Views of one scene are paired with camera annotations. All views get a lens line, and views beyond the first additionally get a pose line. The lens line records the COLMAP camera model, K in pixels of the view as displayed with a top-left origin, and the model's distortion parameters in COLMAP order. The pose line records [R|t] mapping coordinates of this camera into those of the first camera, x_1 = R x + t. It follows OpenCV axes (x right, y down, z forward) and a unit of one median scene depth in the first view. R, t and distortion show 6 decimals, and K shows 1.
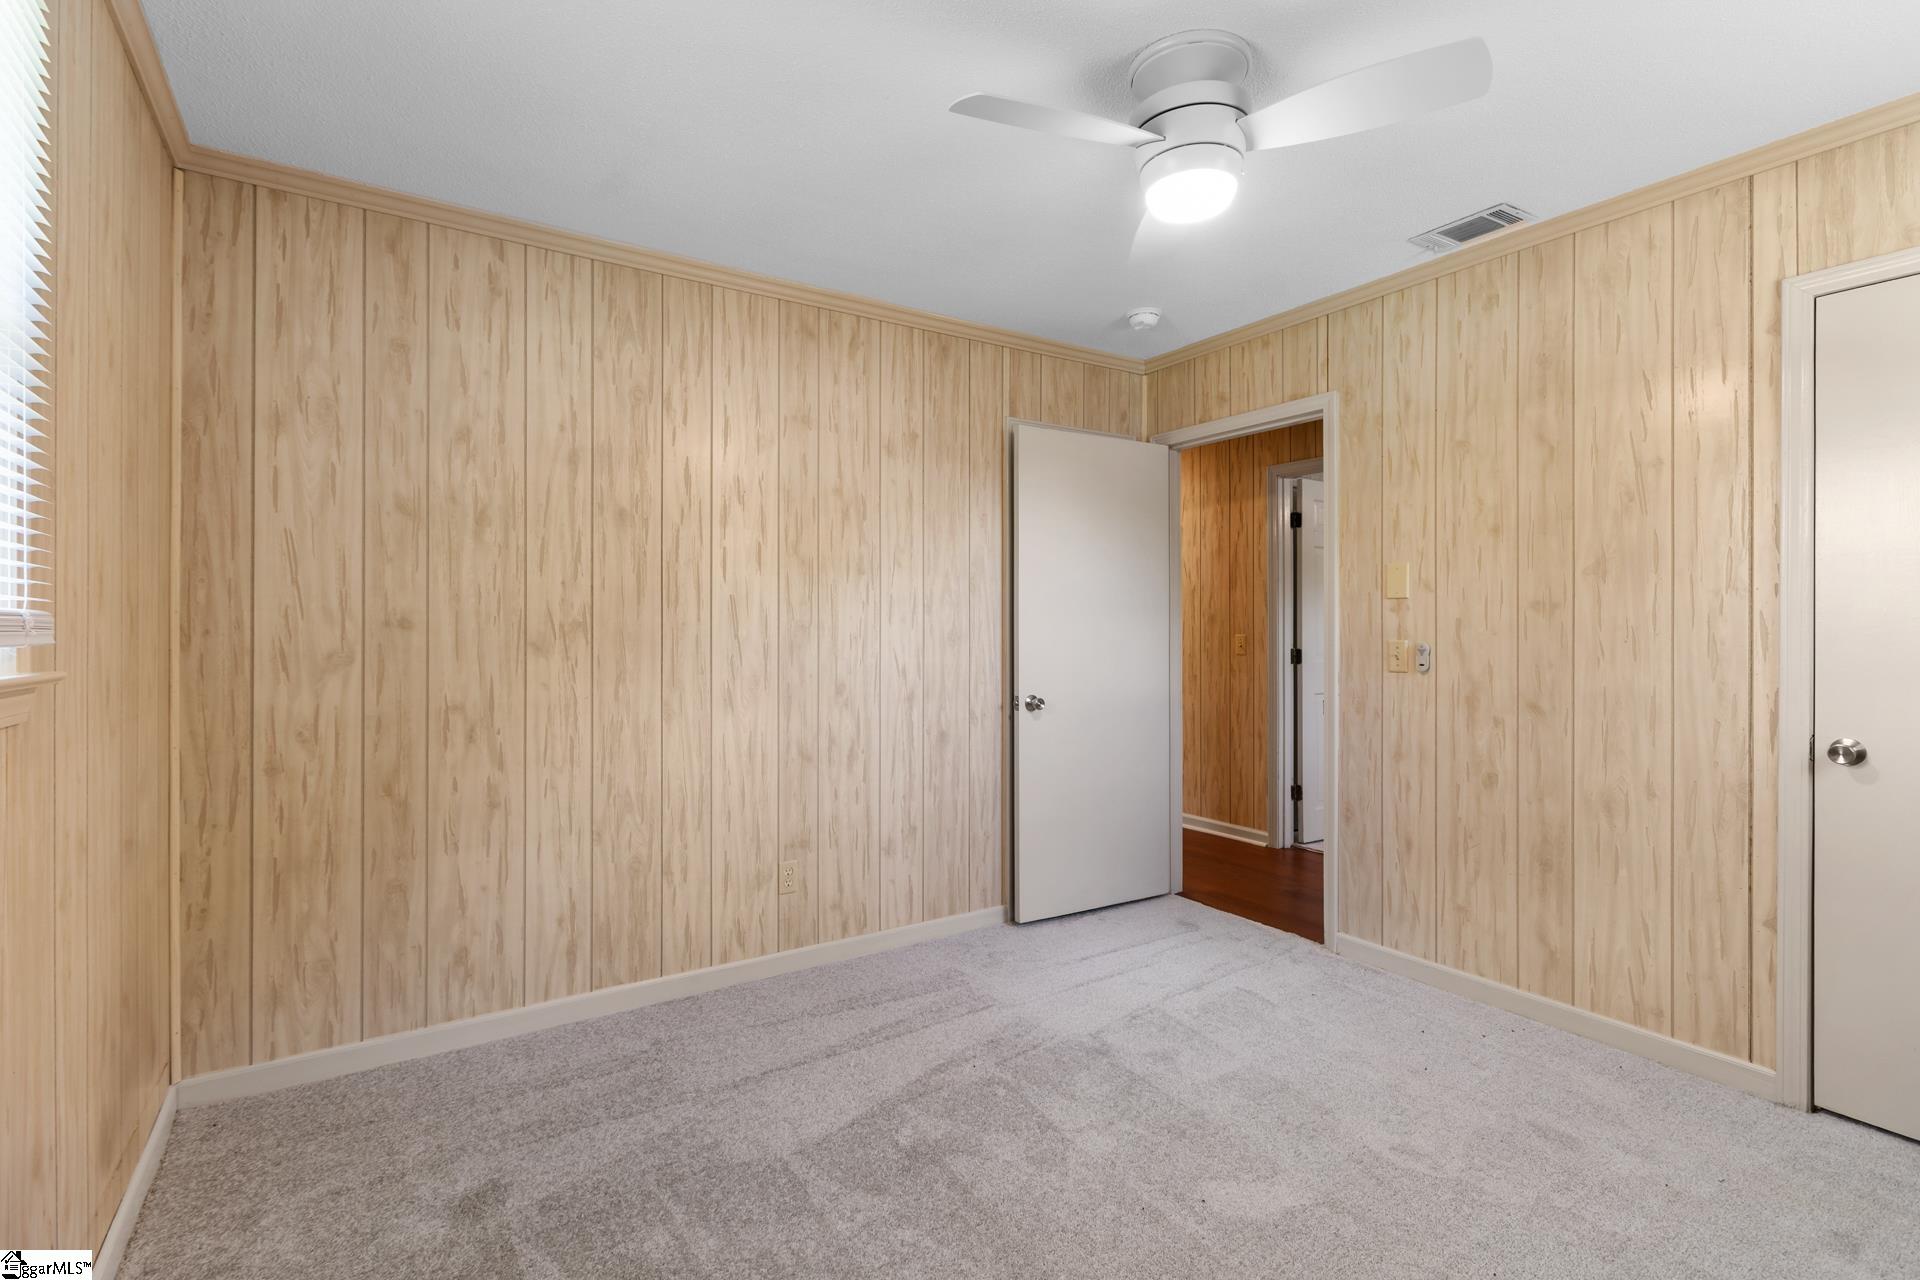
lens RADIAL K [[881.6, 0, 954.1], [0, 881.6, 627.3], [0, 0, 1]] dist [0.005486, -0.002309]
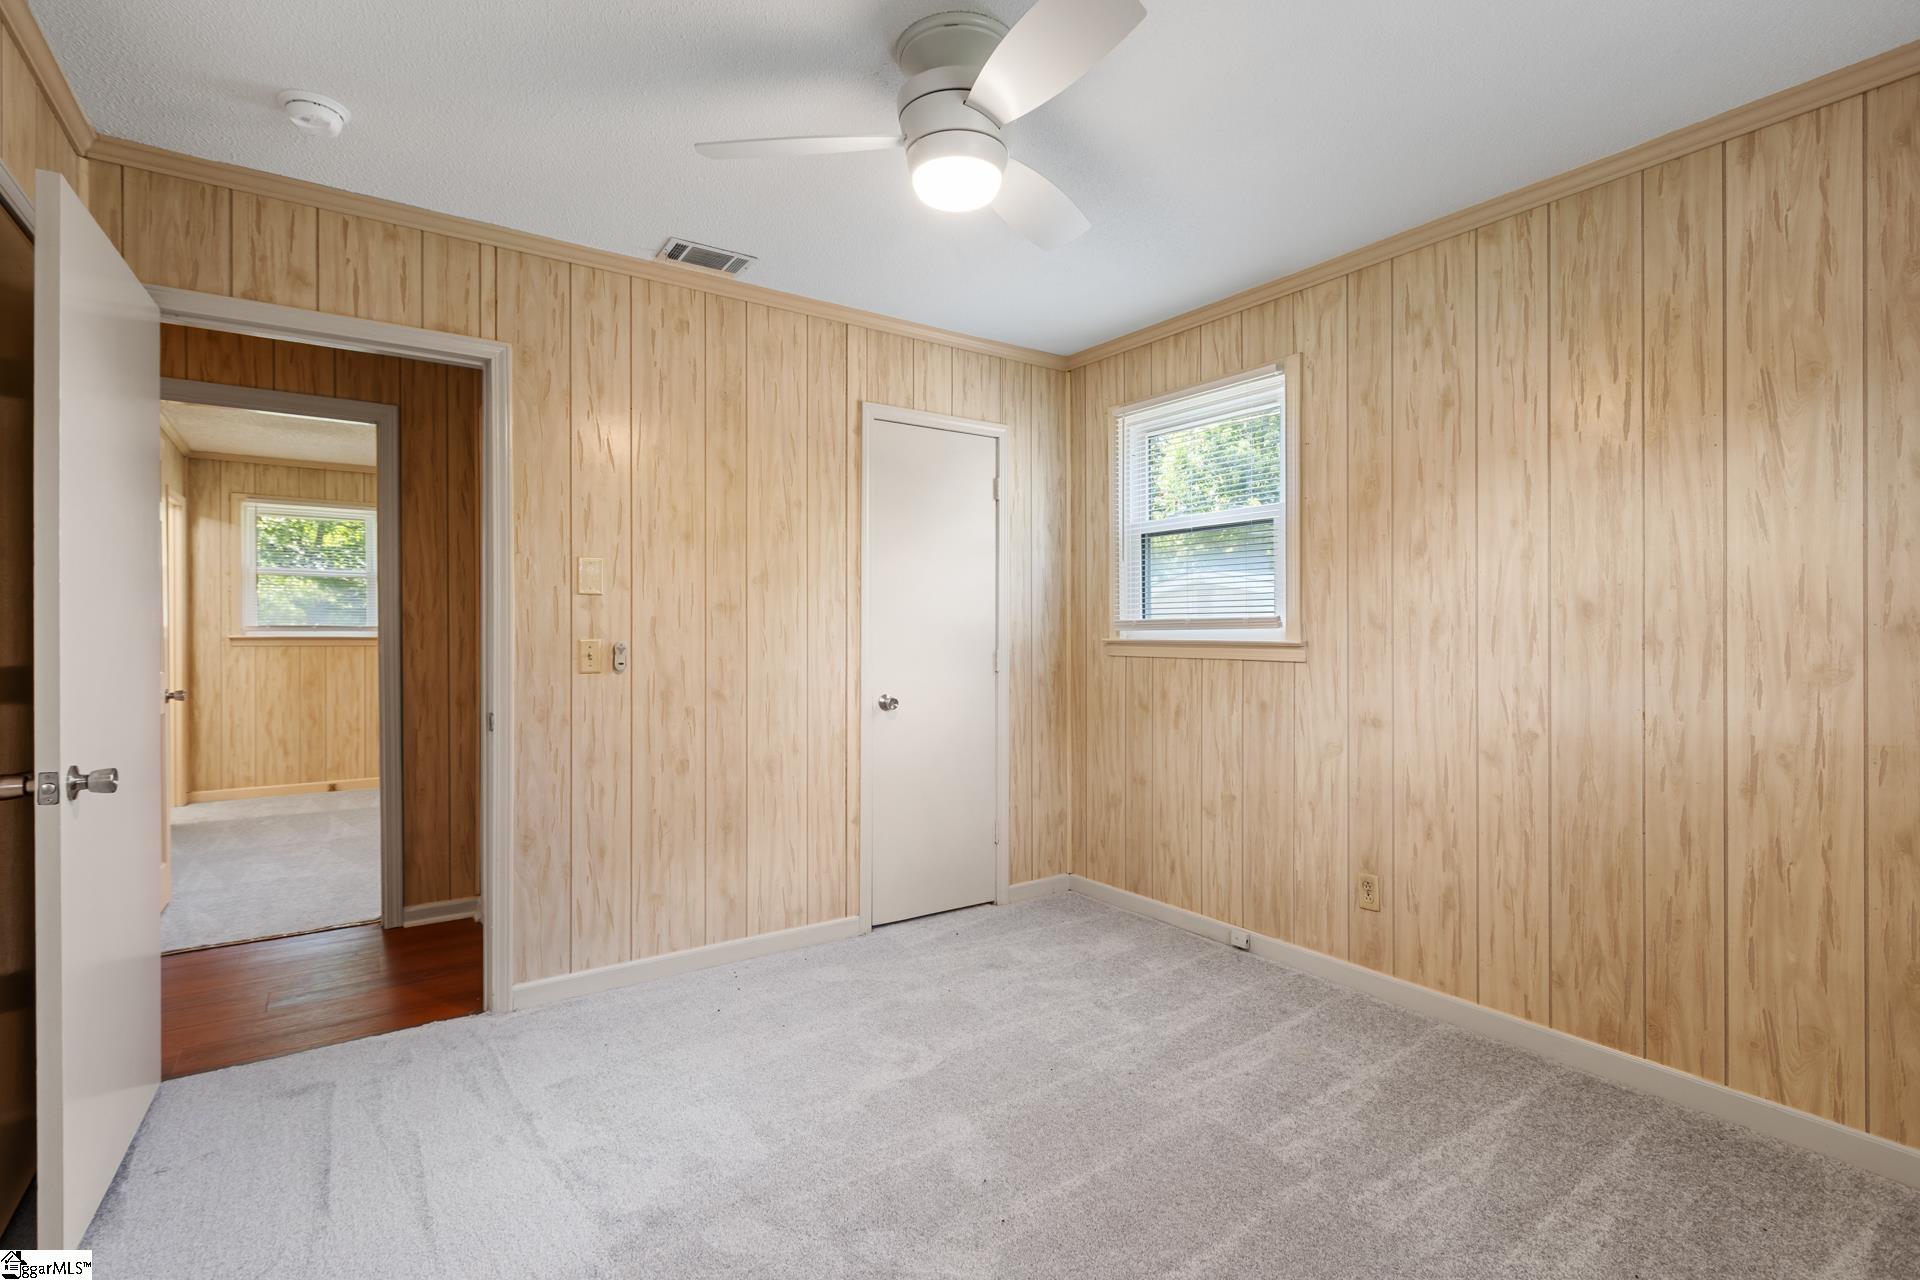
lens RADIAL K [[881.6, 0, 953.2], [0, 881.6, 633.3], [0, 0, 1]] dist [0.005486, -0.002309]
pose [[-0.013784, 0.000412, 0.999905, -0.465805], [0.001067, 0.999999, -0.000397, 0.009923], [-0.999904, 0.001061, -0.013784, 0.660667]]
